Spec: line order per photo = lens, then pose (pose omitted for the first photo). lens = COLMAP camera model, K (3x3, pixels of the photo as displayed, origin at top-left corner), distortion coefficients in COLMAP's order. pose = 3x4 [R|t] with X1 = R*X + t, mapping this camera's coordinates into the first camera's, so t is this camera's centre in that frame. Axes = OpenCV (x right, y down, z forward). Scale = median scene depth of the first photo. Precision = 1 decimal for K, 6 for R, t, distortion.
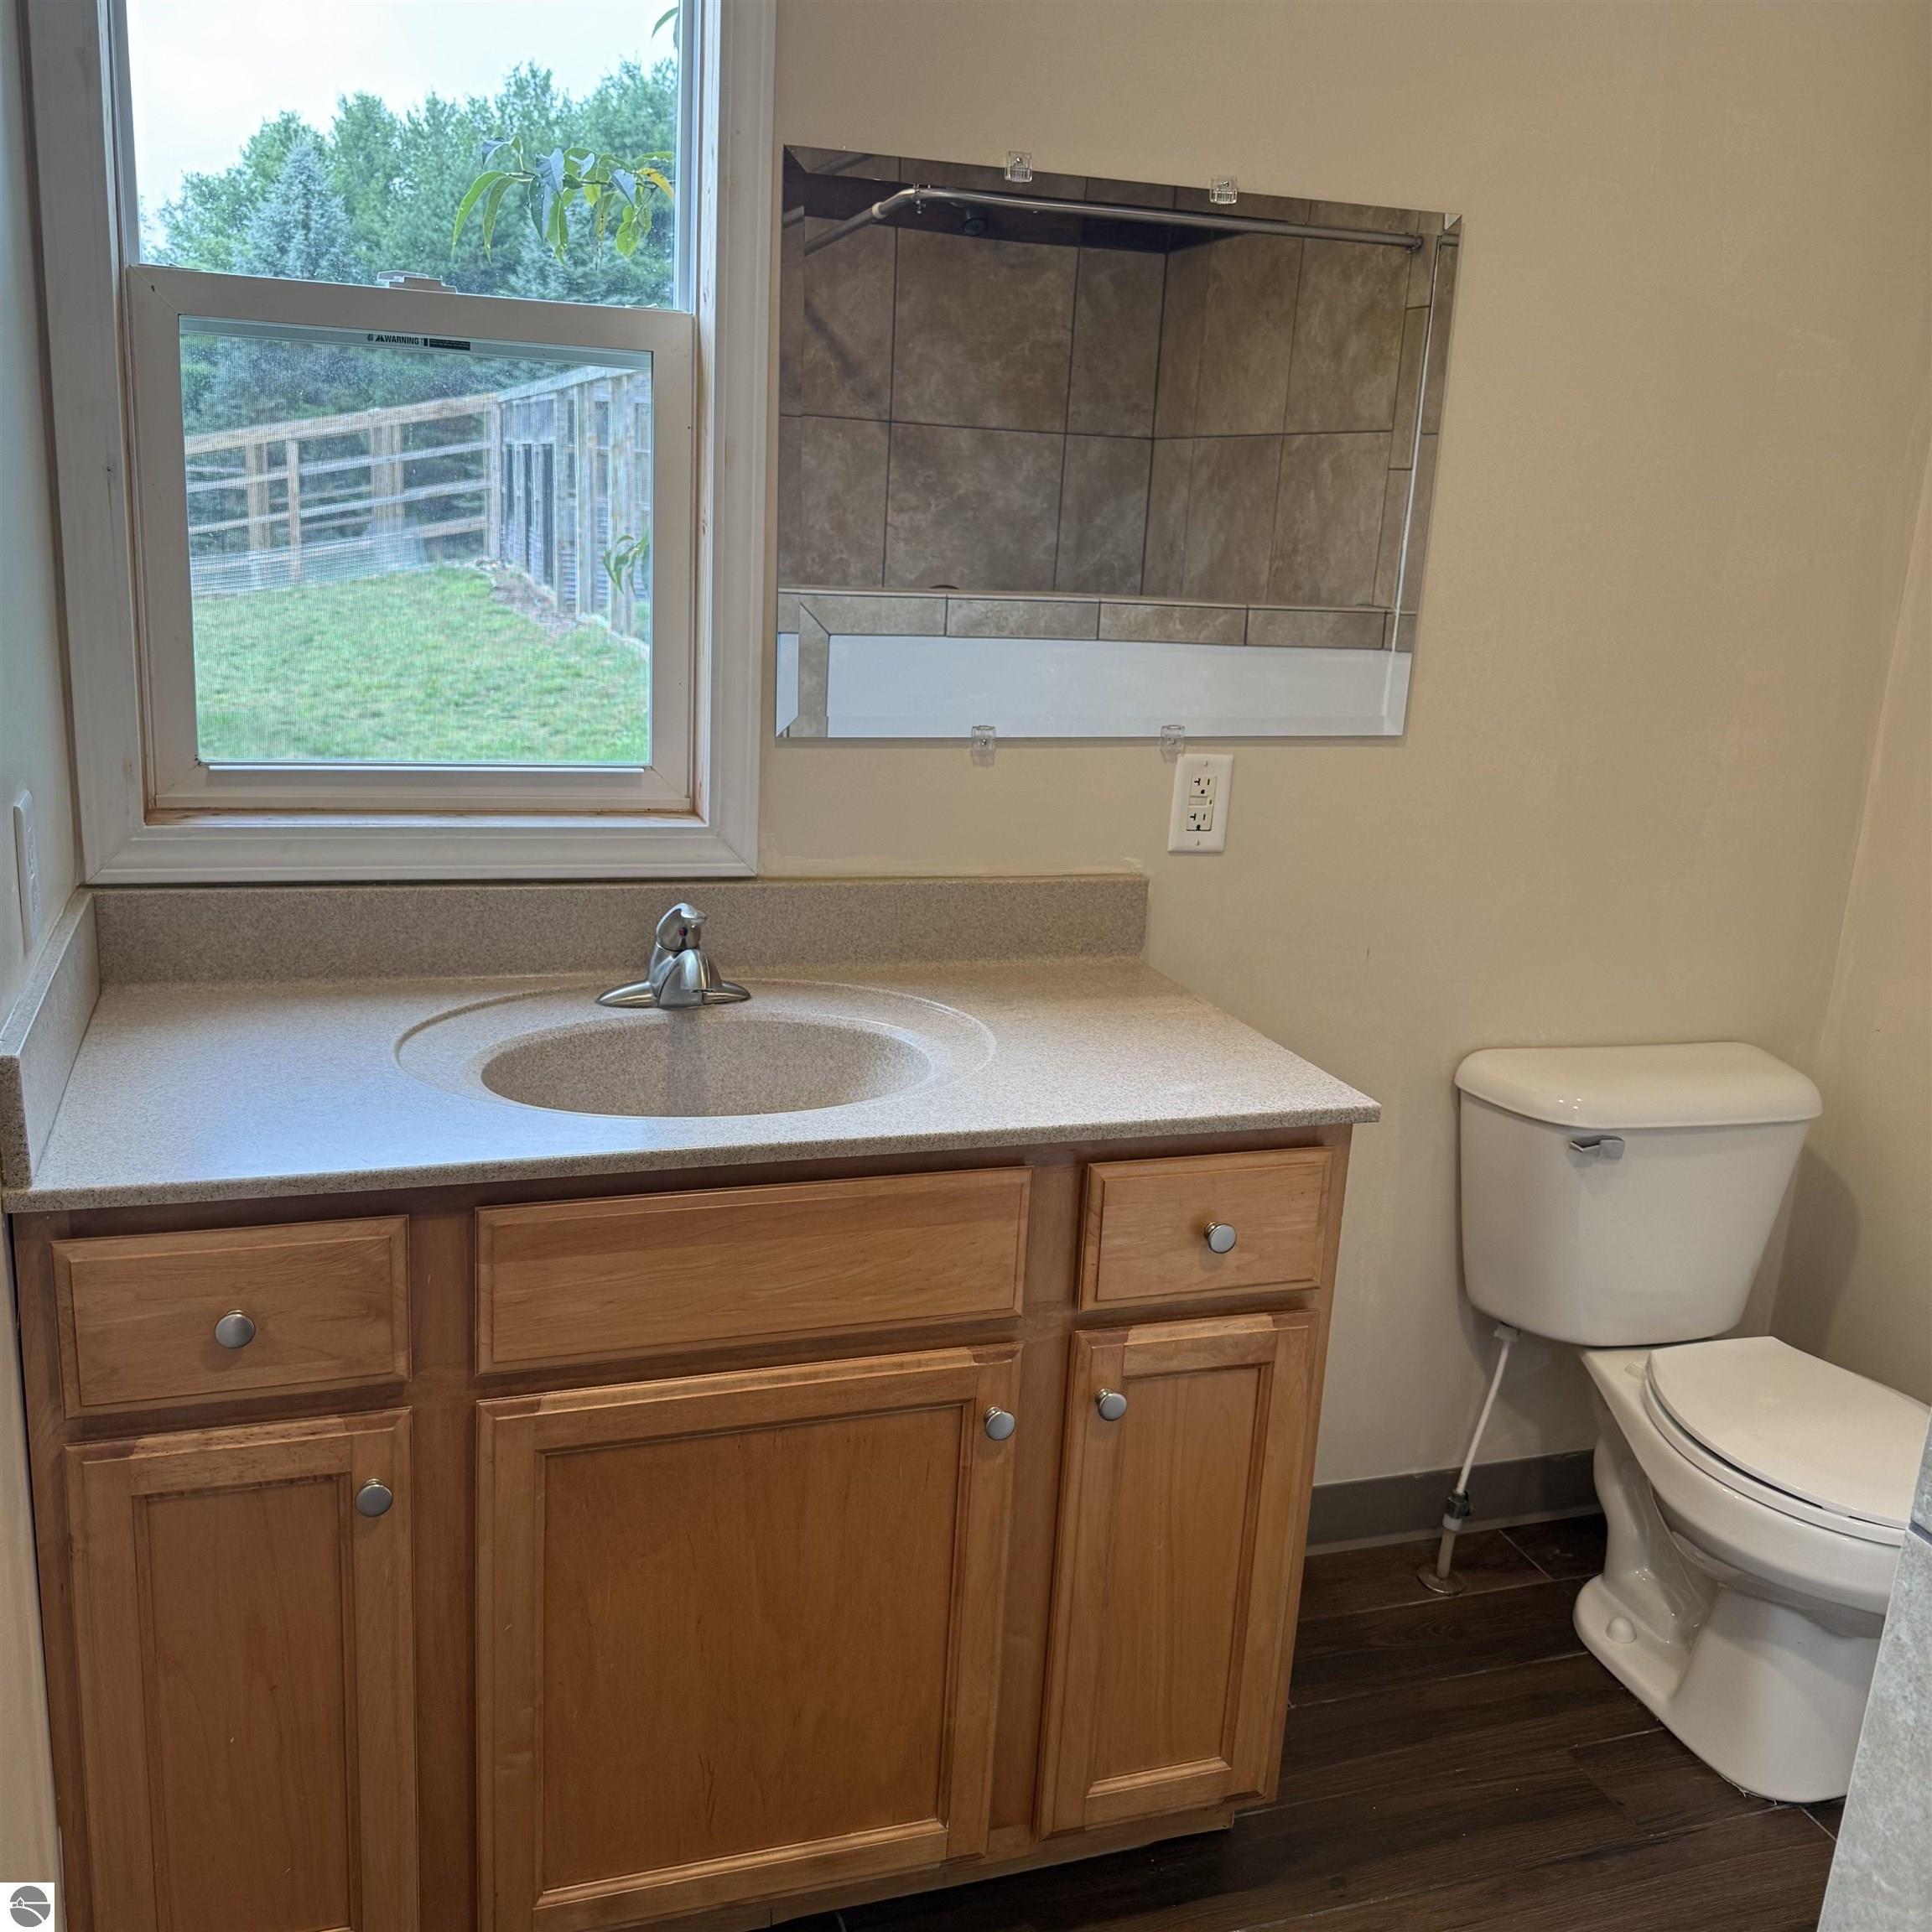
lens RADIAL K [[1828.4, 0, 963.6], [0, 1828.4, 974.1], [0, 0, 1]] dist [0.242763, -0.588888]
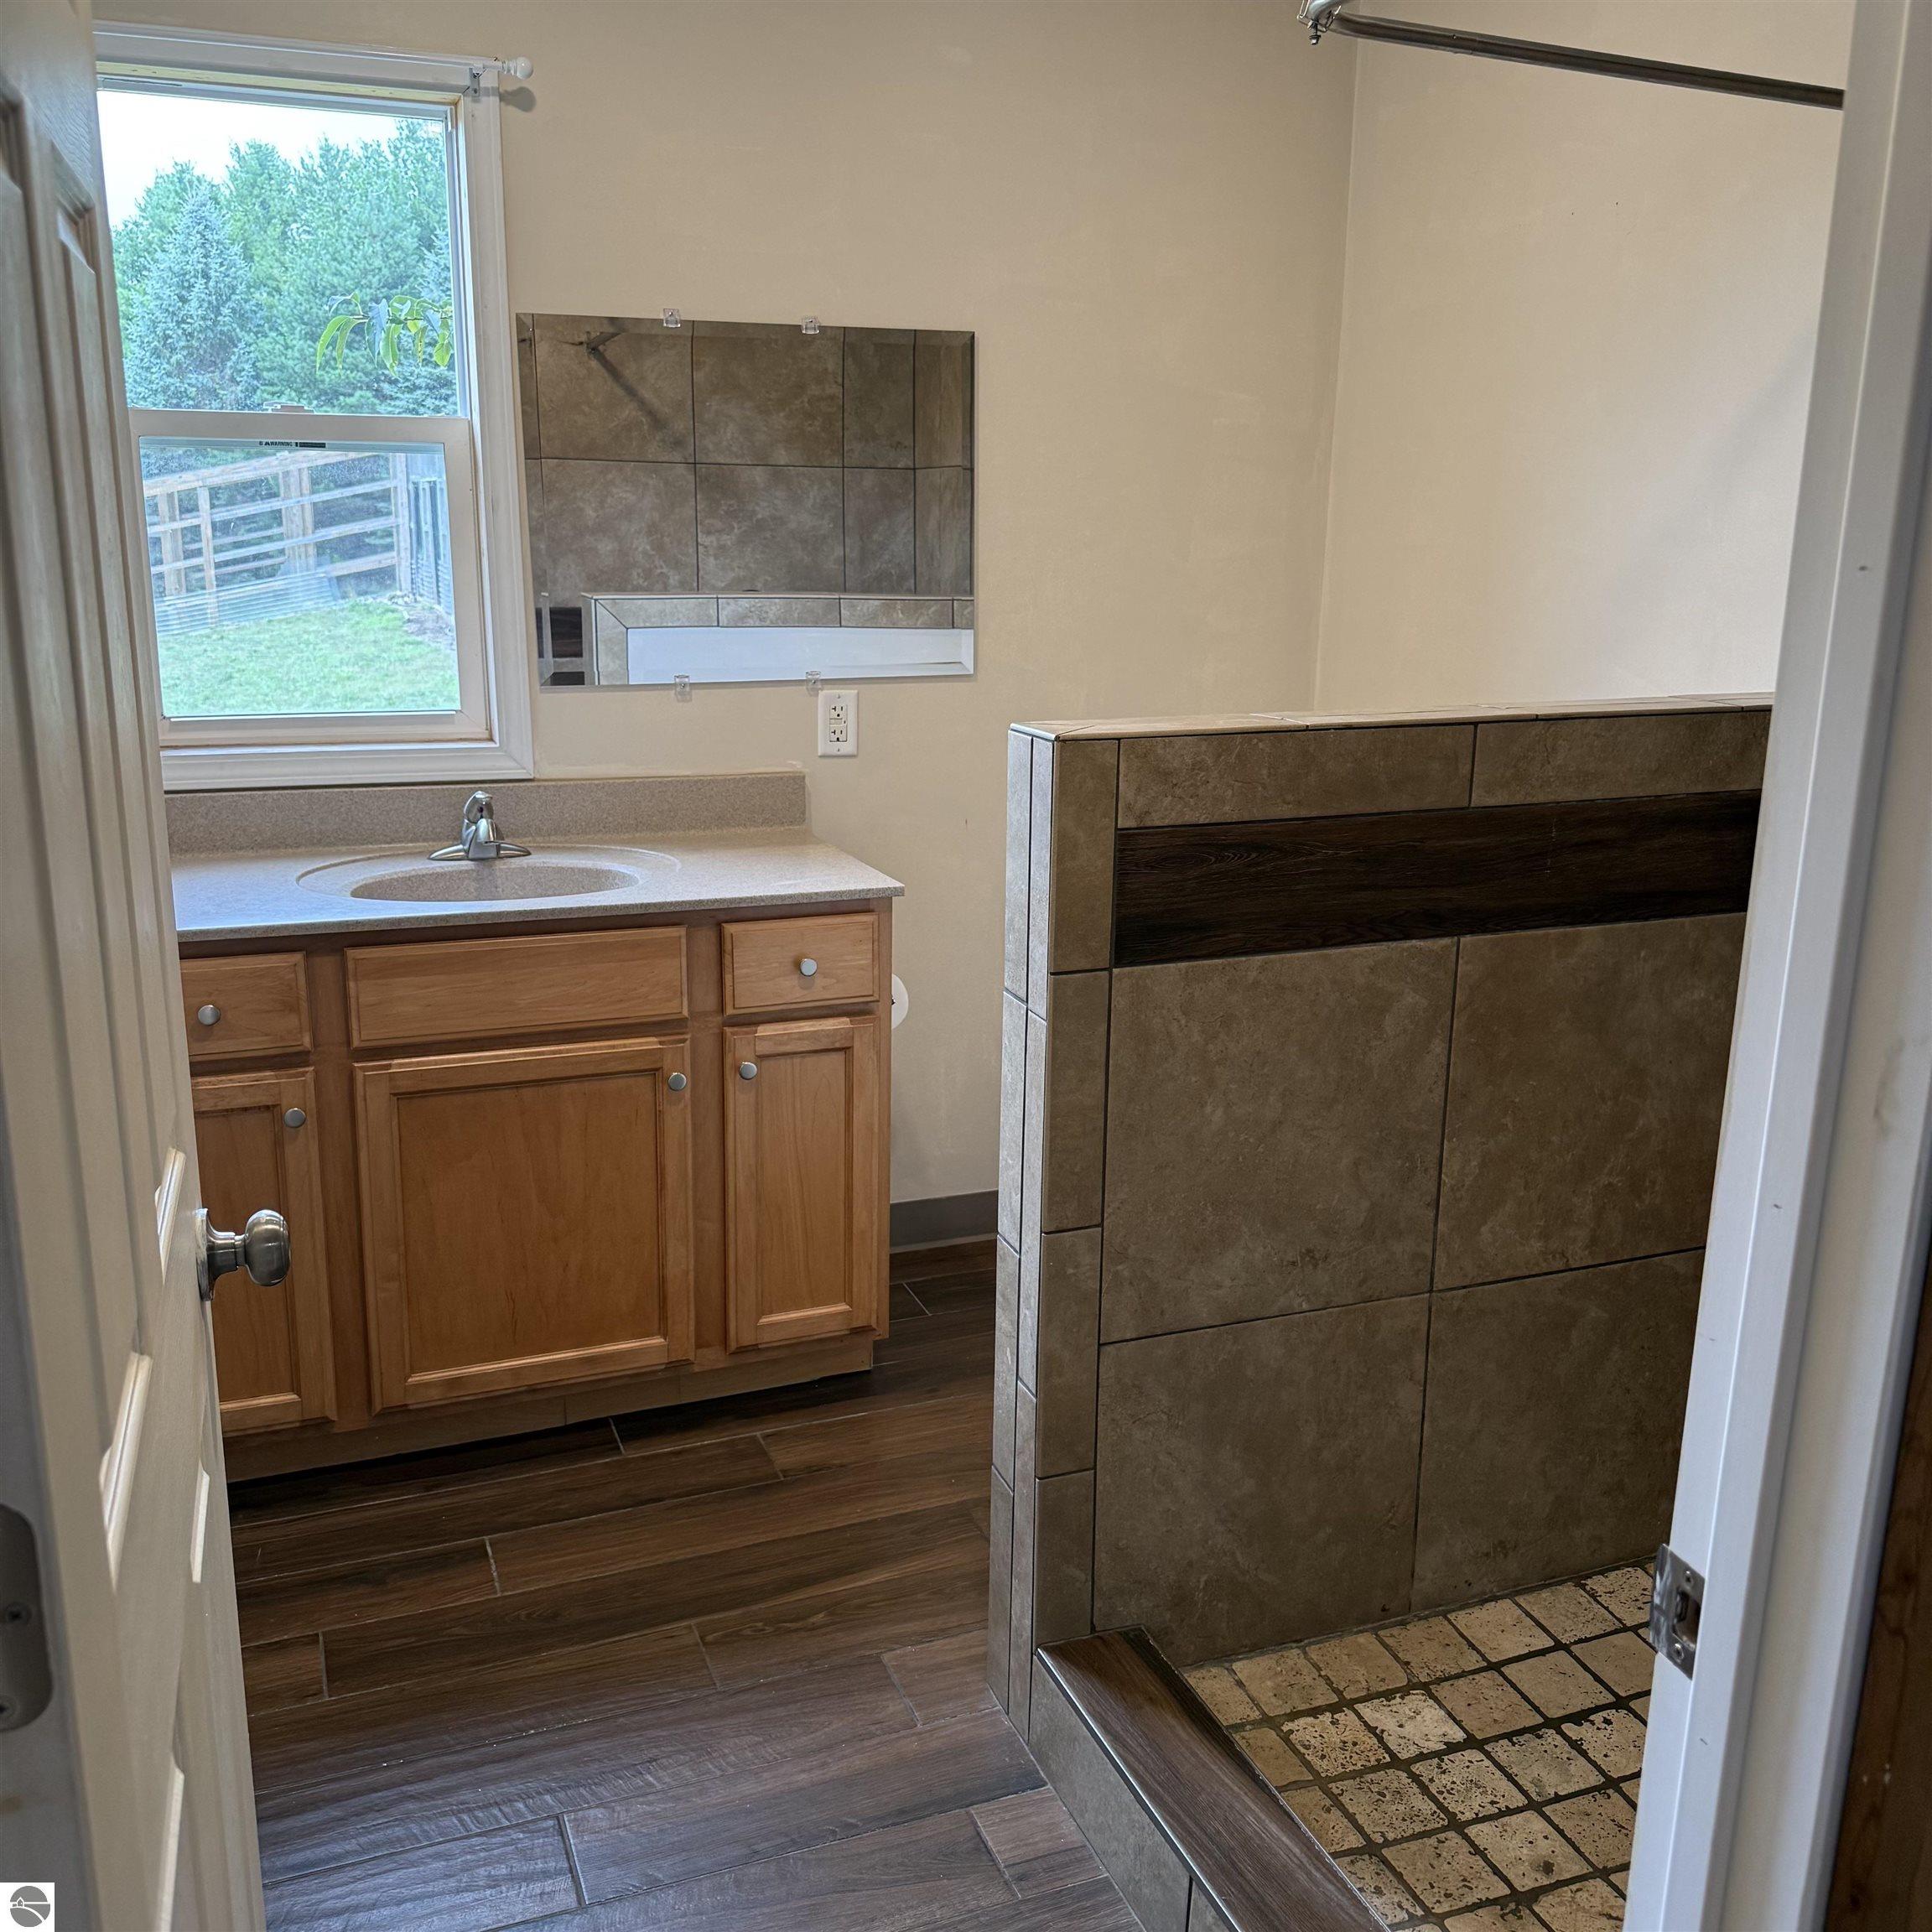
lens RADIAL K [[1812.4, 0, 974.3], [0, 1812.4, 958.8], [0, 0, 1]] dist [0.196462, -0.427502]
pose [[0.997859, -0.051637, 0.040143, 0.170513], [0.052136, 0.998574, -0.011483, 0.123462], [-0.039493, 0.013552, 0.999128, -0.498115]]
